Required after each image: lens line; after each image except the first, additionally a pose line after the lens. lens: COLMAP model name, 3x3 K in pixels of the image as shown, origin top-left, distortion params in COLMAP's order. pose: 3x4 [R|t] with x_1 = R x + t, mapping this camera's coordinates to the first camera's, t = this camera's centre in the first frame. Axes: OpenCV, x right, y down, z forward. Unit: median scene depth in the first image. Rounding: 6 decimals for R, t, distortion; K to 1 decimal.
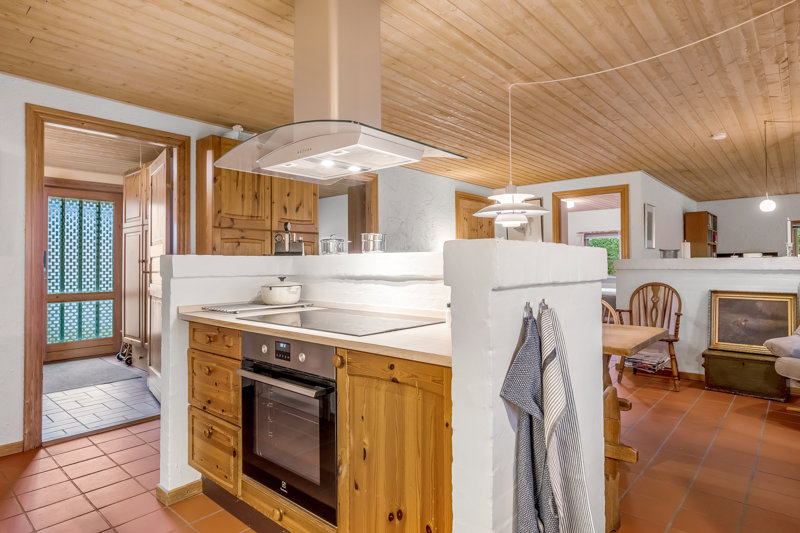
lens RADIAL K [[457.2, 0, 401.4], [0, 457.2, 260.0], [0, 0, 1]] dist [0.023143, 0.000453]
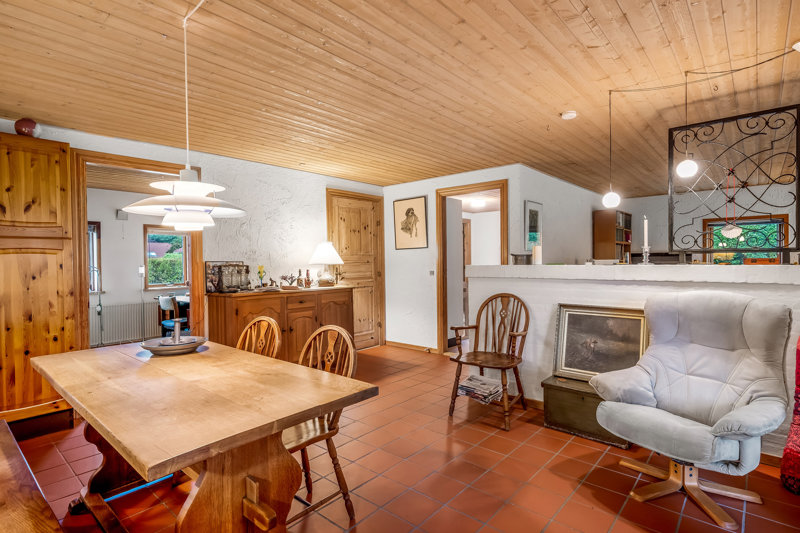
lens RADIAL K [[409.5, 0, 396.7], [0, 409.5, 269.2], [0, 0, 1]] dist [0.023002, 0.000214]
pose [[0.999939, -0.007192, -0.008370, 0.384280], [0.007460, 0.999446, 0.032429, -0.022780], [0.008132, -0.032489, 0.999439, 0.264654]]
